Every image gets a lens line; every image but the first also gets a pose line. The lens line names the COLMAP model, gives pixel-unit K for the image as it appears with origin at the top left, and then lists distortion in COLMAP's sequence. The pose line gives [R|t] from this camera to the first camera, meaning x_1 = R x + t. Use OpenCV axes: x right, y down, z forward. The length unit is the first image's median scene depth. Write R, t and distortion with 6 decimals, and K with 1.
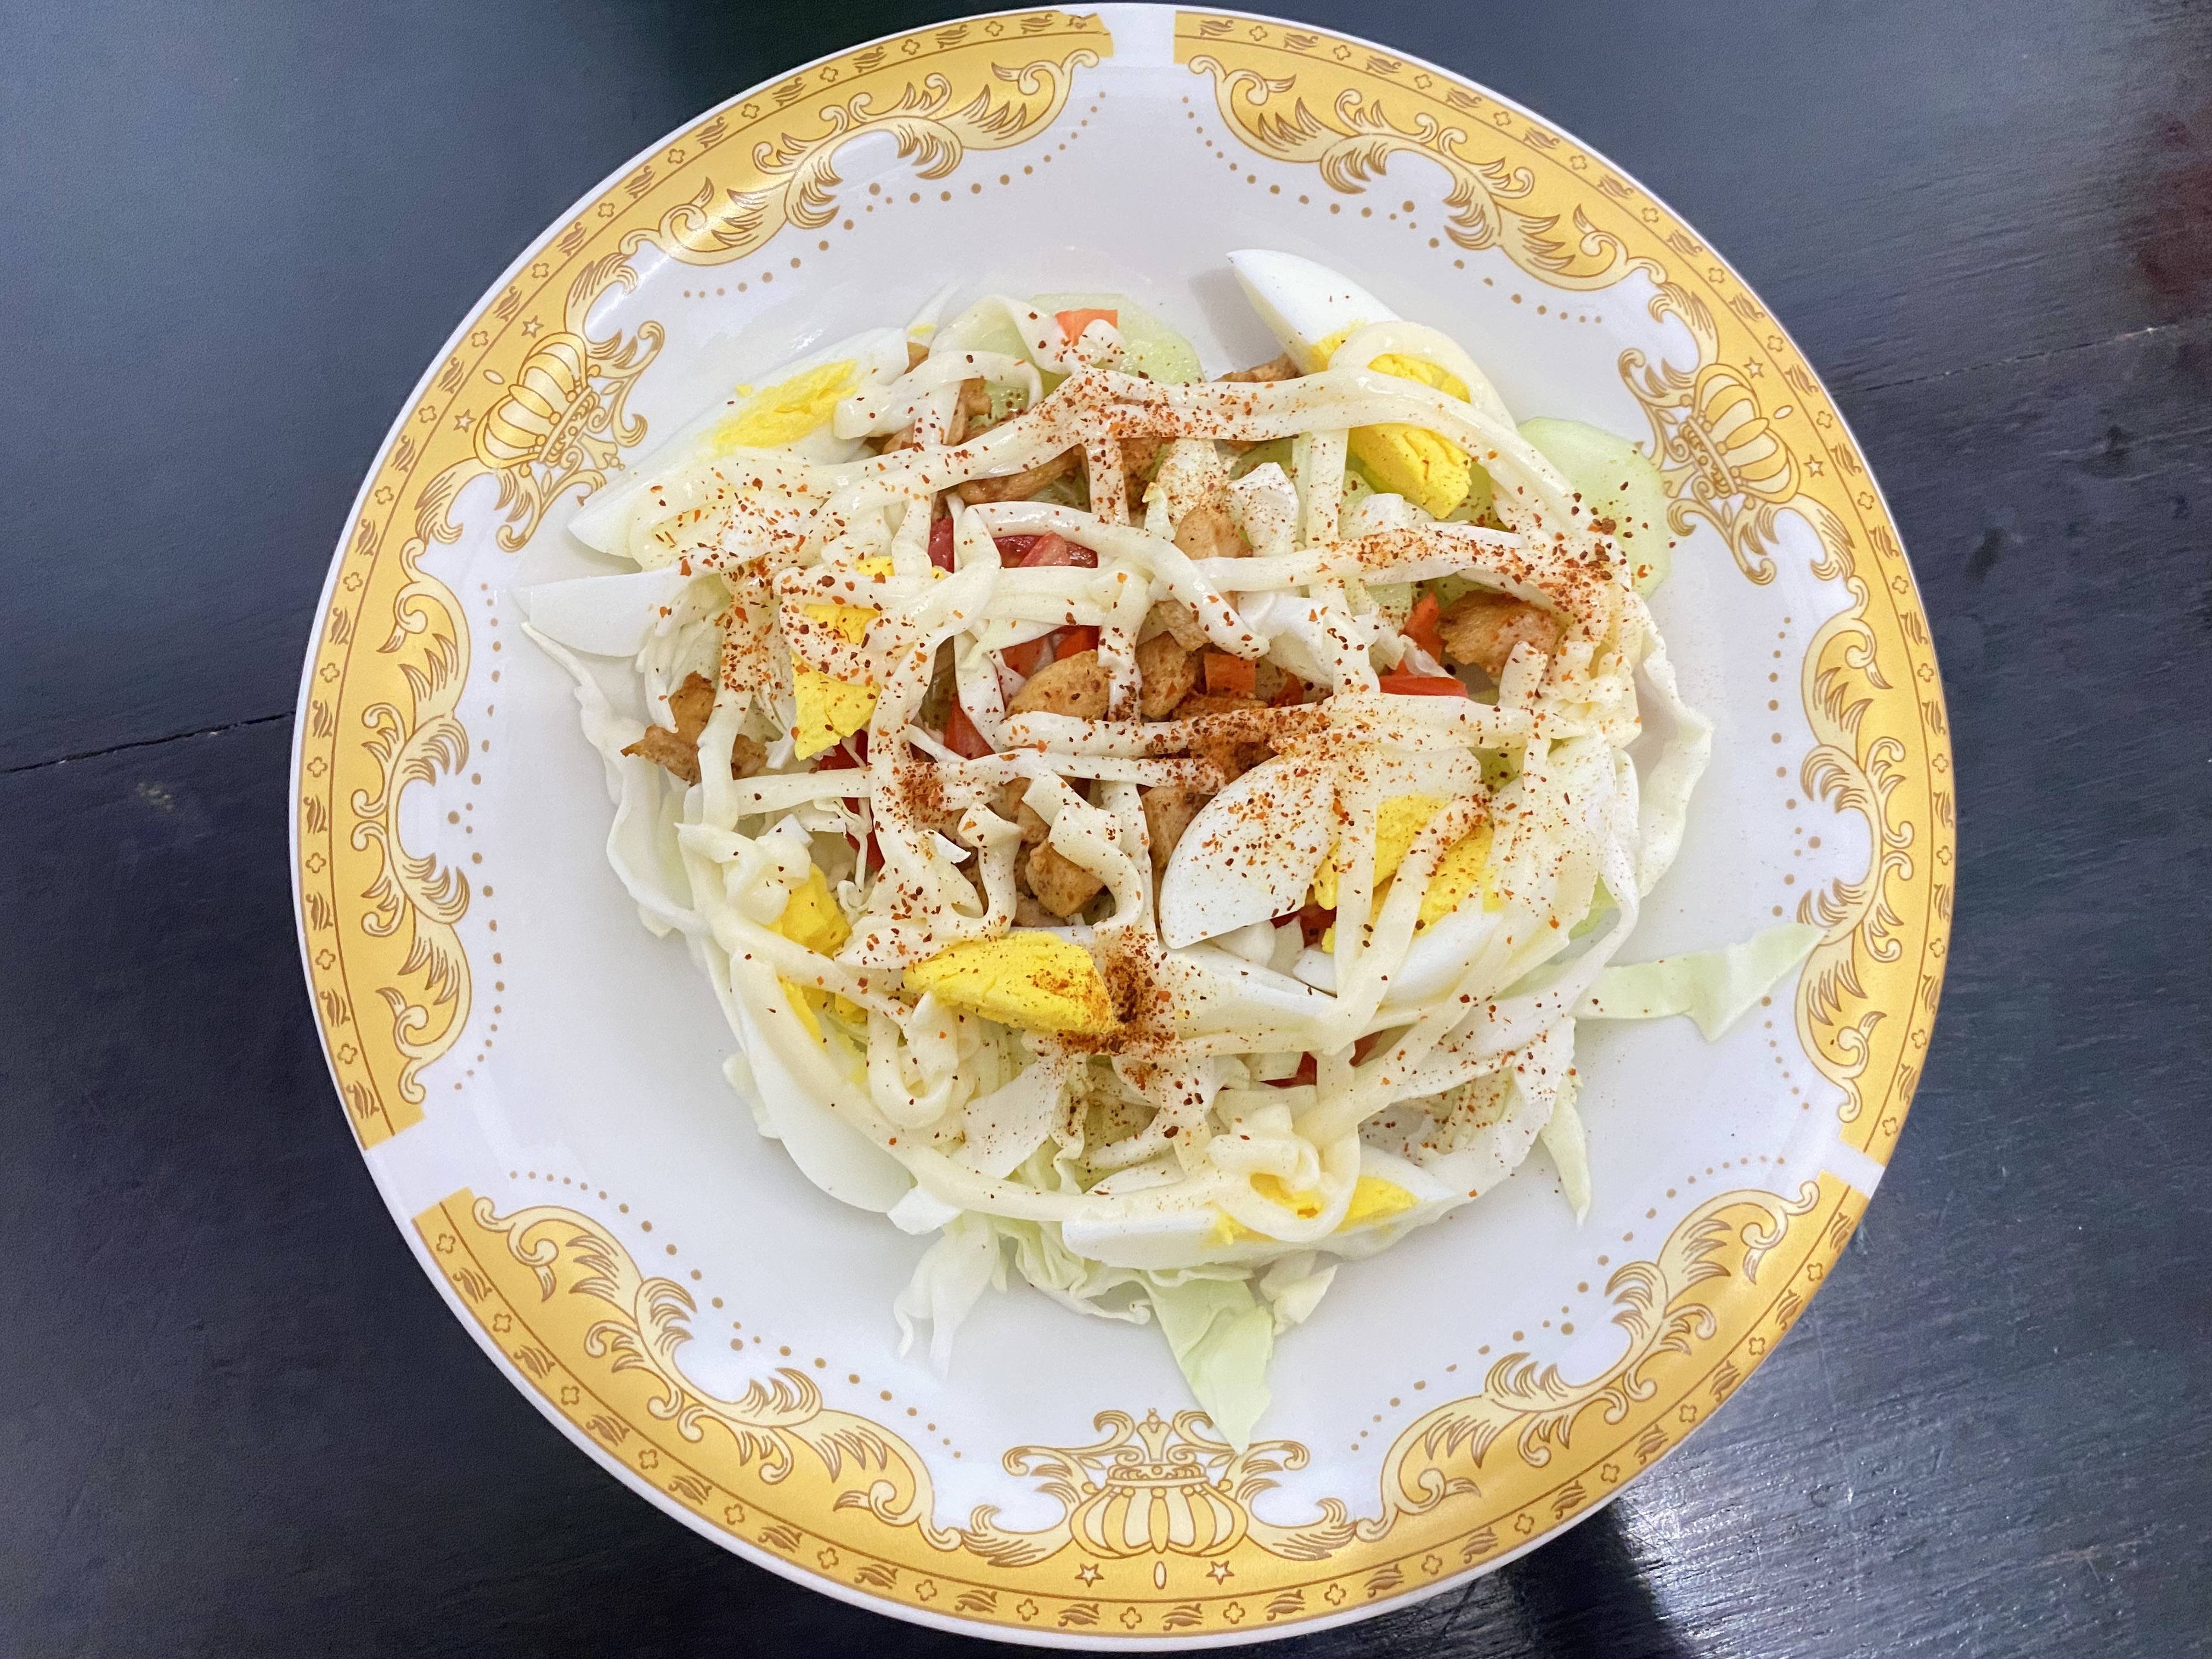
lens RADIAL K [[1667.3, 0, 1106.0], [0, 1667.3, 829.5], [0, 0, 1]] dist [0.141874, 0.000052]
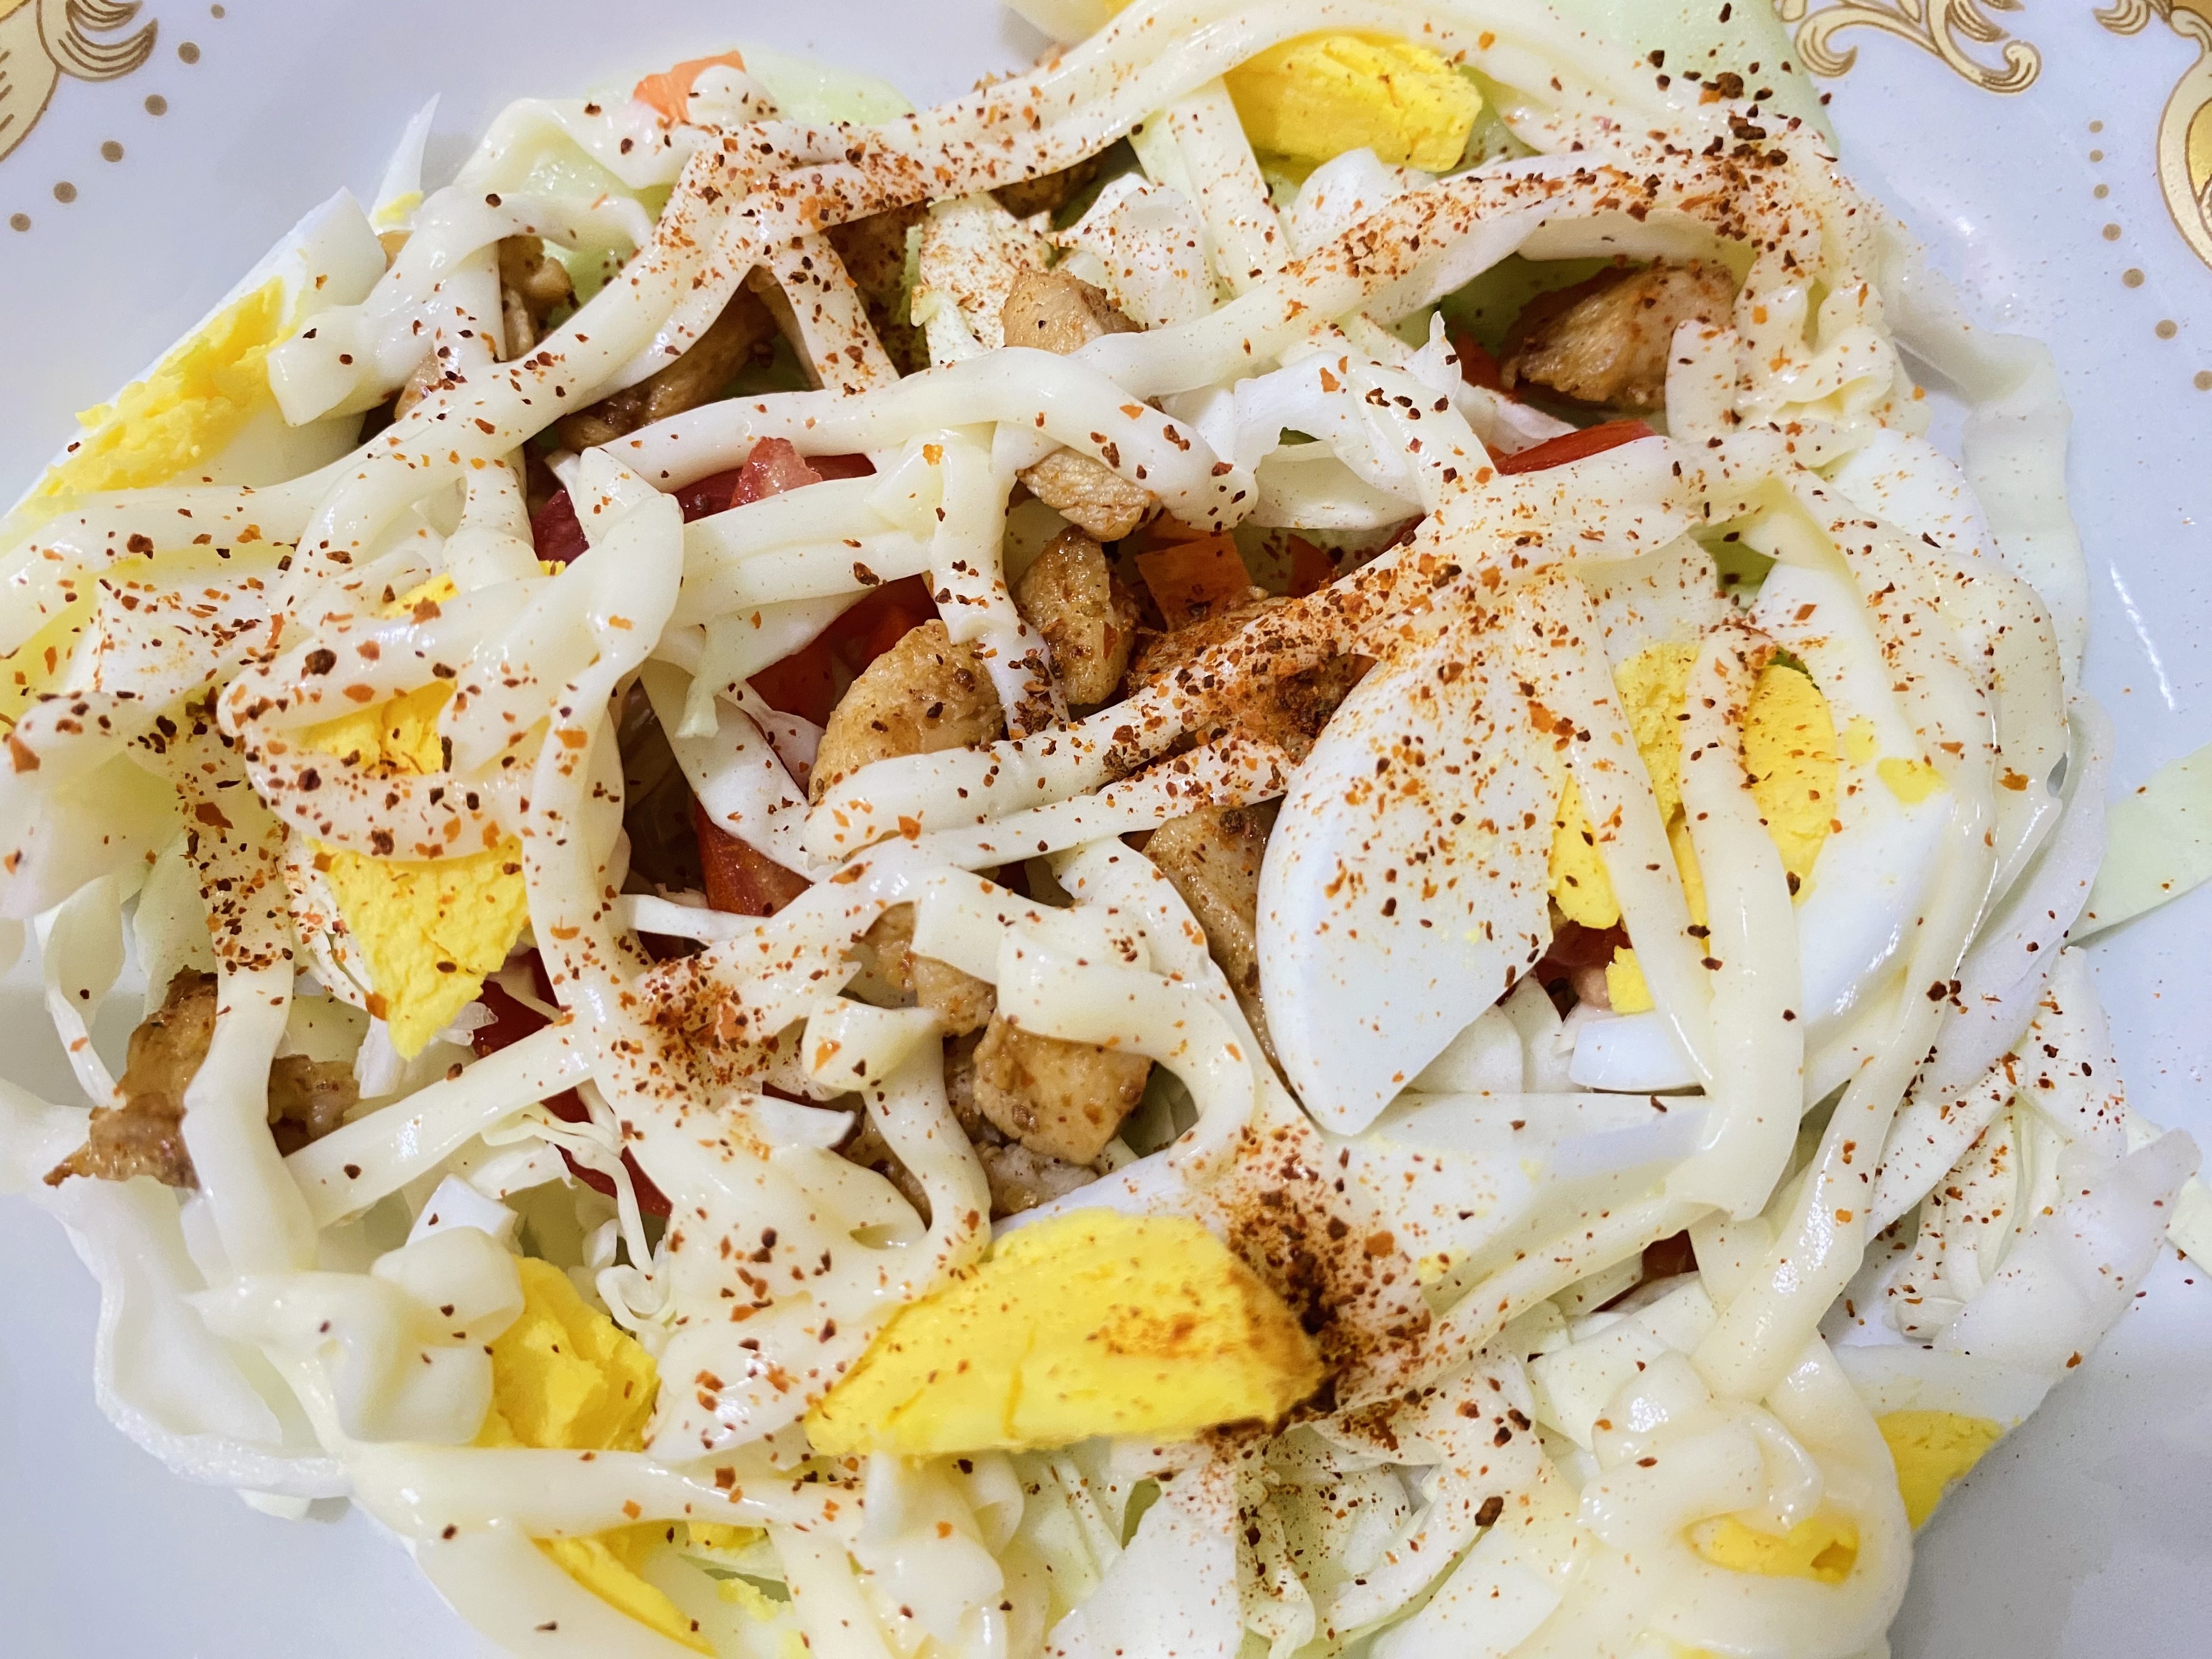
lens RADIAL K [[1640.7, 0, 1106.0], [0, 1640.7, 829.5], [0, 0, 1]] dist [0.084749, -0.246017]
pose [[0.923065, -0.368699, 0.109602, -0.036945], [0.375976, 0.925011, -0.054737, -0.004487], [-0.081202, 0.091734, 0.992467, 0.534000]]
